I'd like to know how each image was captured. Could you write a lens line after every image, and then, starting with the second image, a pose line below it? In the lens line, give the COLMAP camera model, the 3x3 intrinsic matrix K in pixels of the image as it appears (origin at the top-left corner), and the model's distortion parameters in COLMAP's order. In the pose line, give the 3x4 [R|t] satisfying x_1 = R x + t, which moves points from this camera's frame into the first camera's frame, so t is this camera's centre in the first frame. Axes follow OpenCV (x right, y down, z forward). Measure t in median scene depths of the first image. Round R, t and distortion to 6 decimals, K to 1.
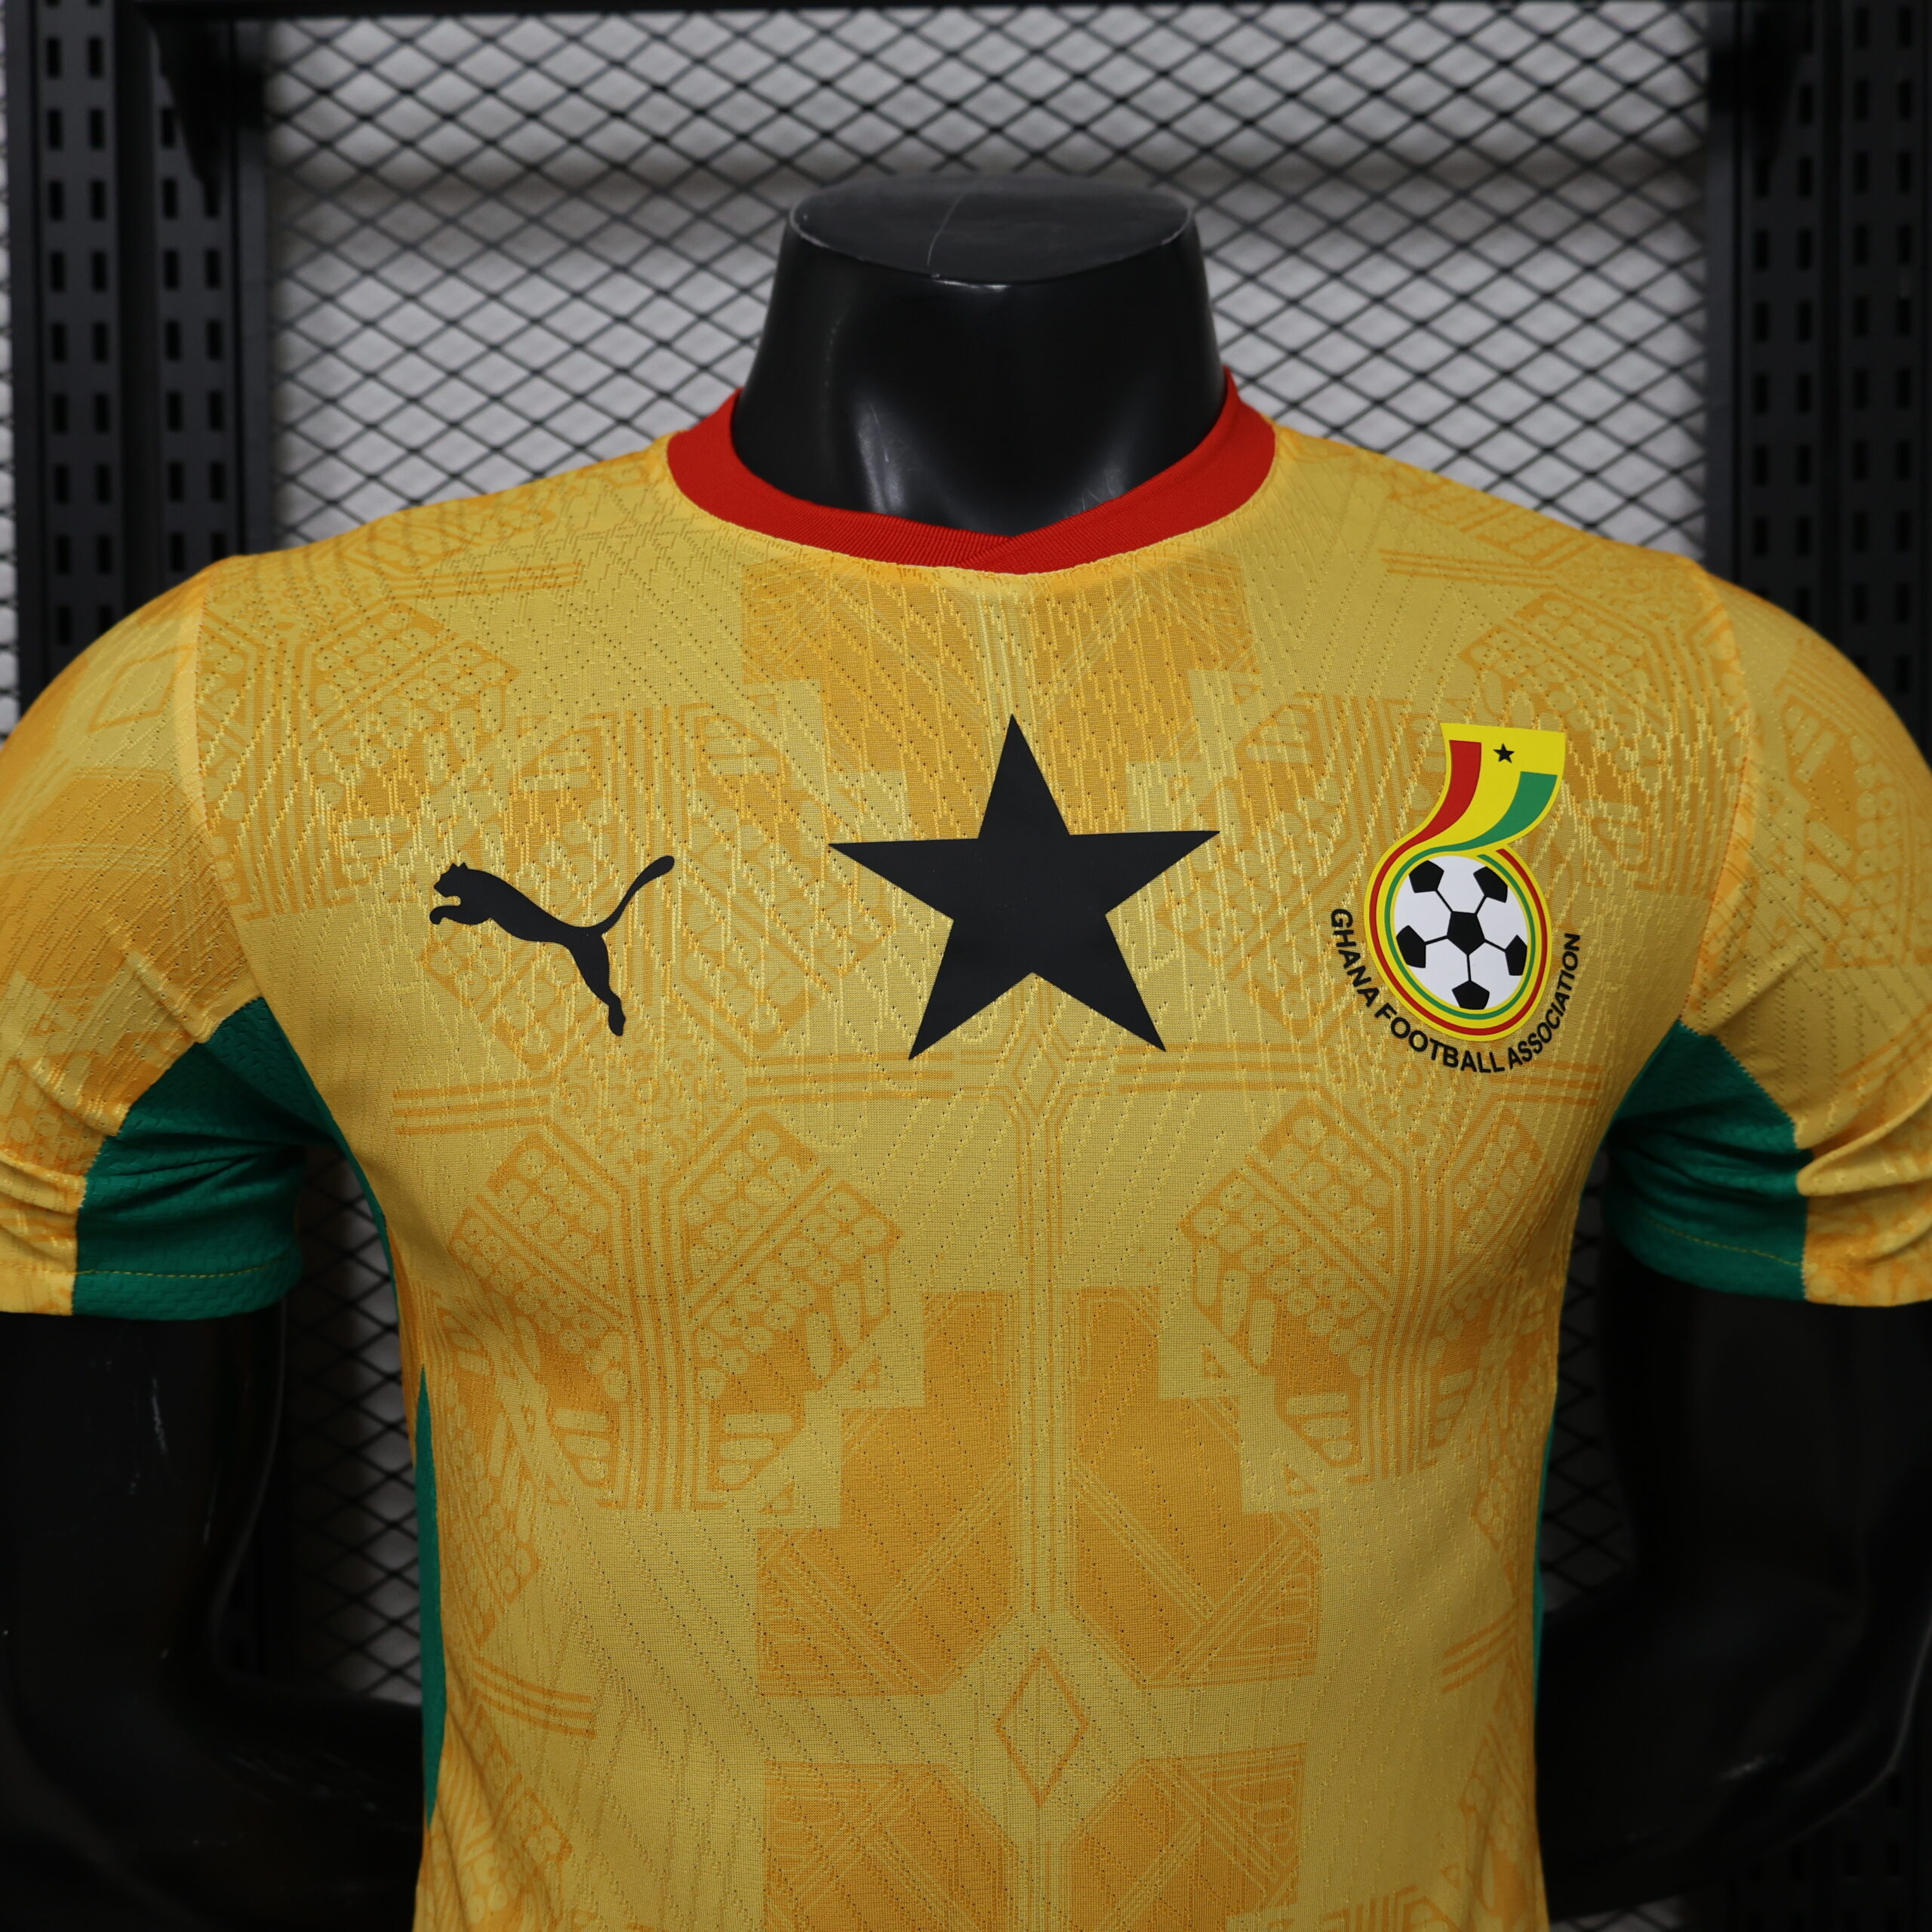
lens RADIAL K [[1979.0, 0, 966.0], [0, 1979.0, 966.0], [0, 0, 1]] dist [-0.022614, 0.010469]
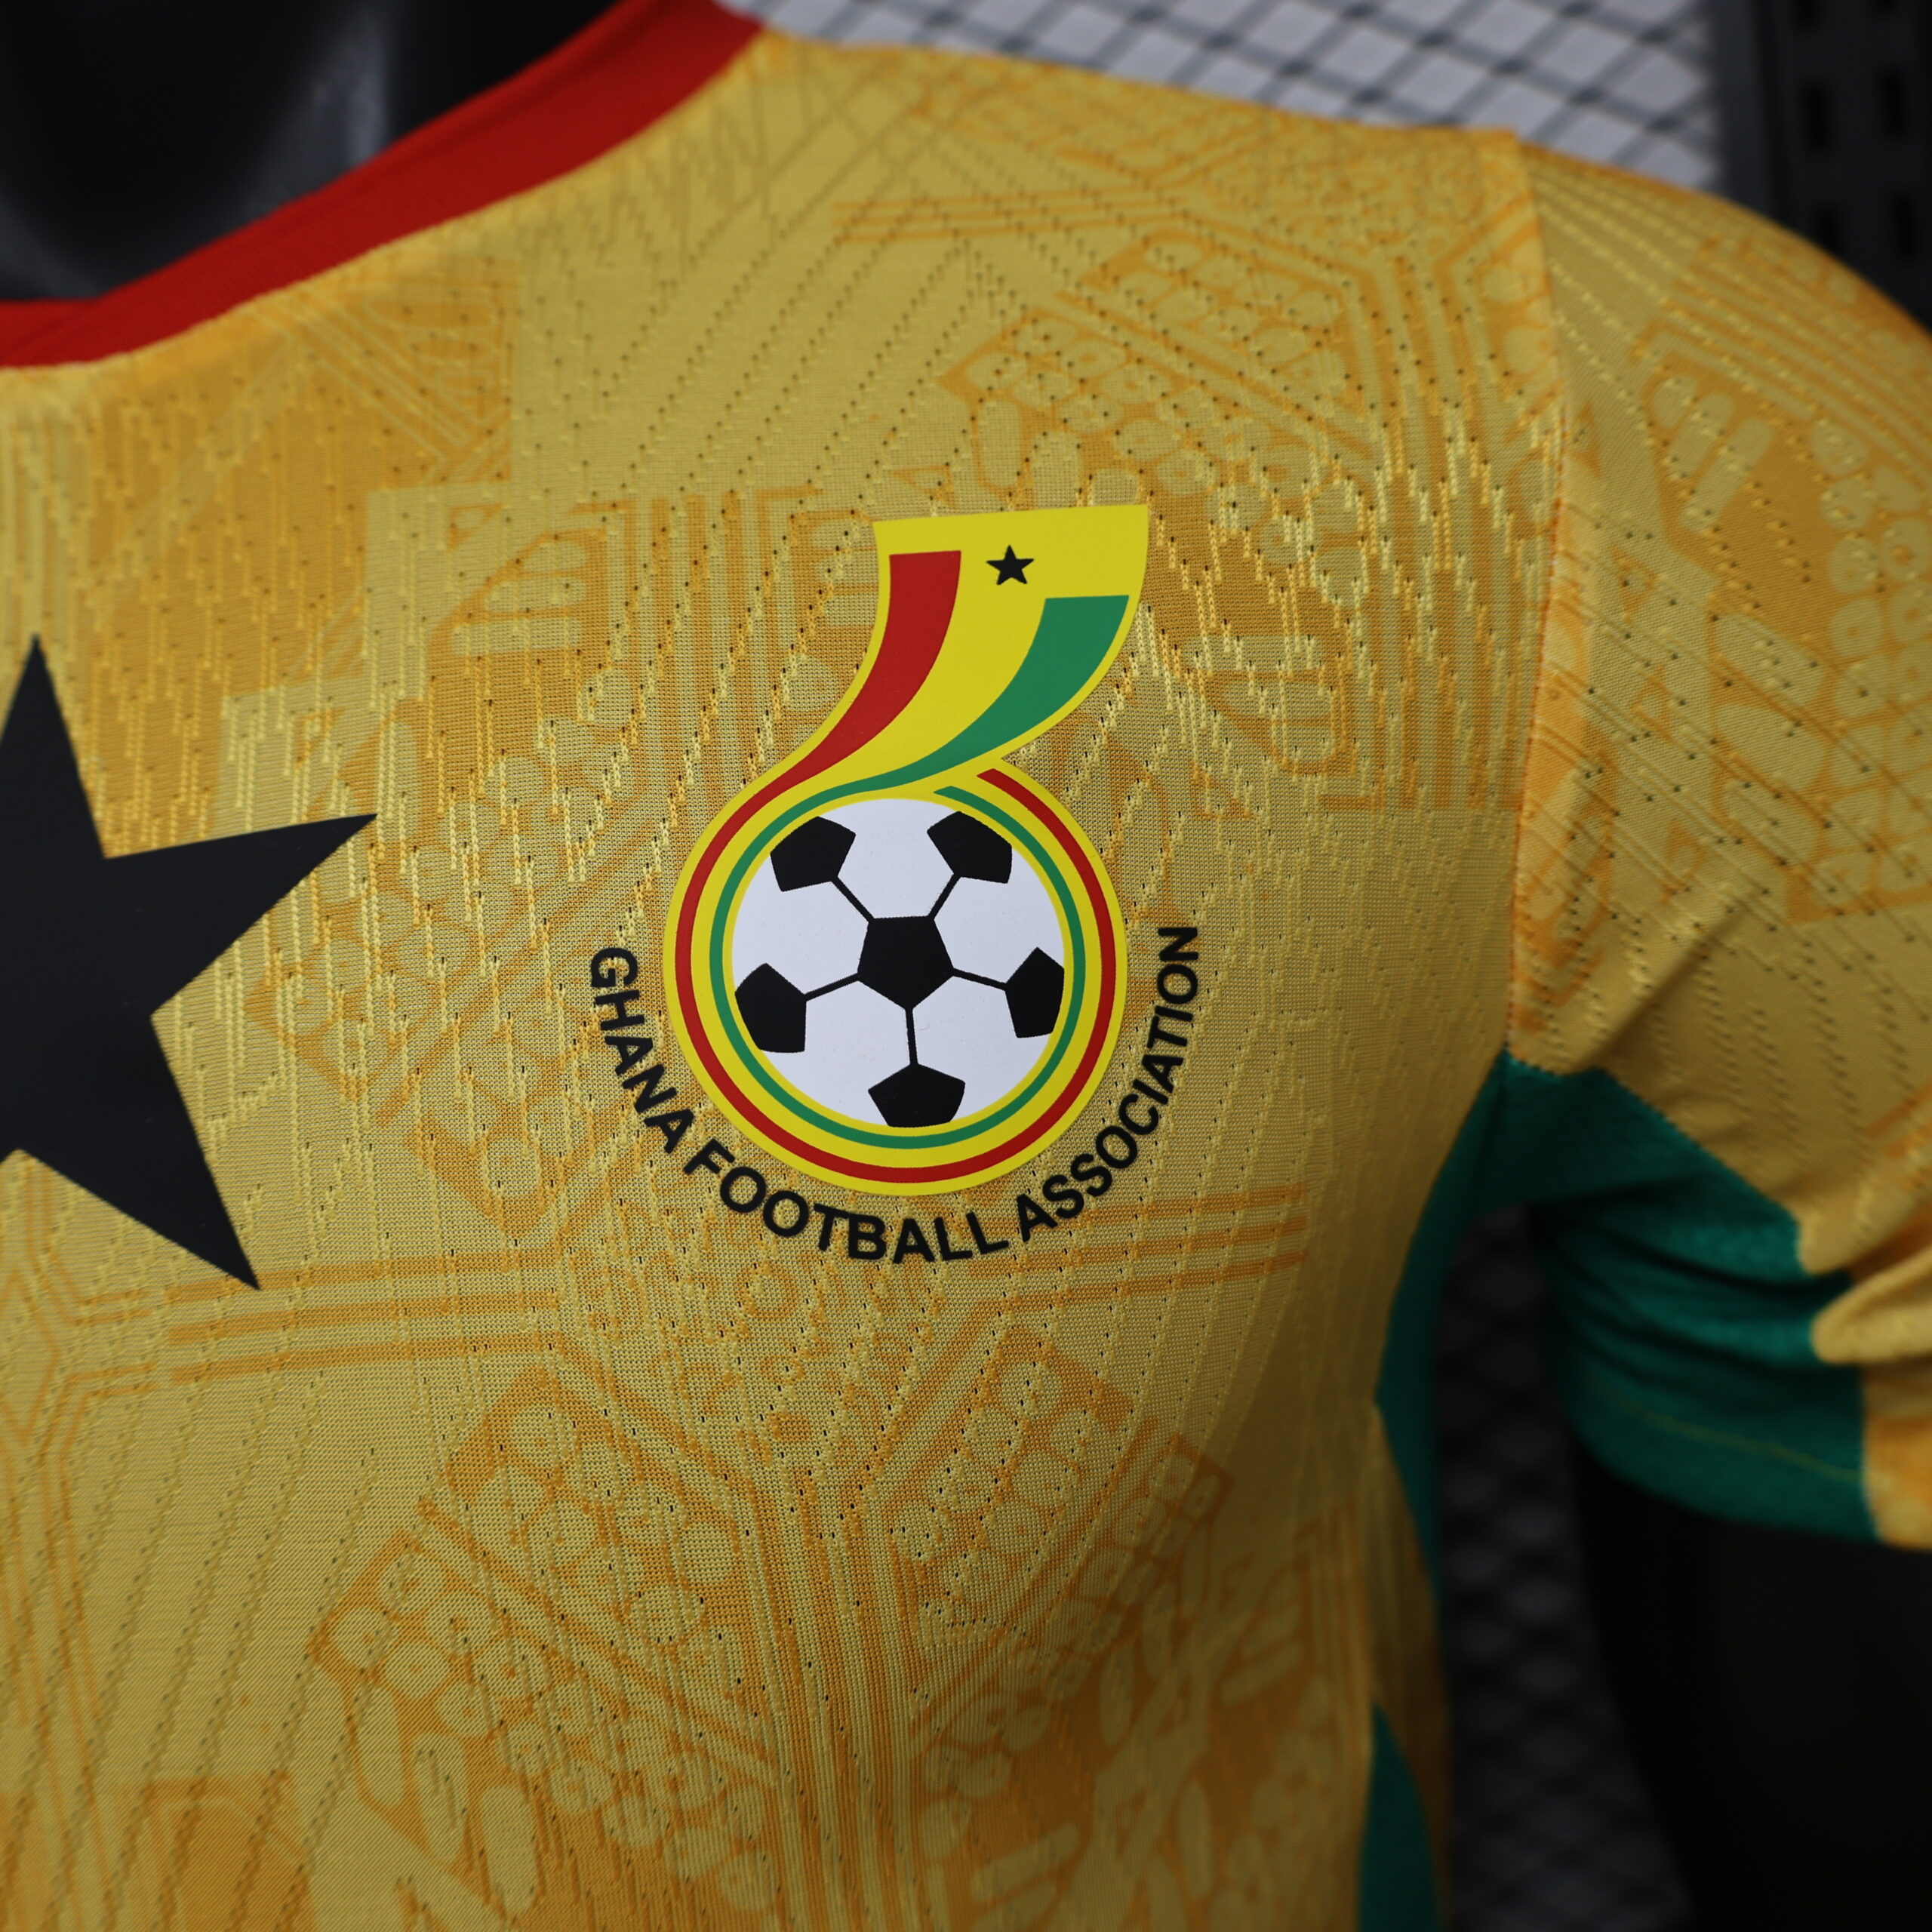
lens RADIAL K [[1979.0, 0, 966.0], [0, 1979.0, 966.0], [0, 0, 1]] dist [-0.022614, 0.010469]
pose [[0.976614, -0.107606, -0.186134, 0.359228], [0.117633, 0.992097, 0.043656, -0.035158], [0.179966, -0.064530, 0.981554, 0.545144]]
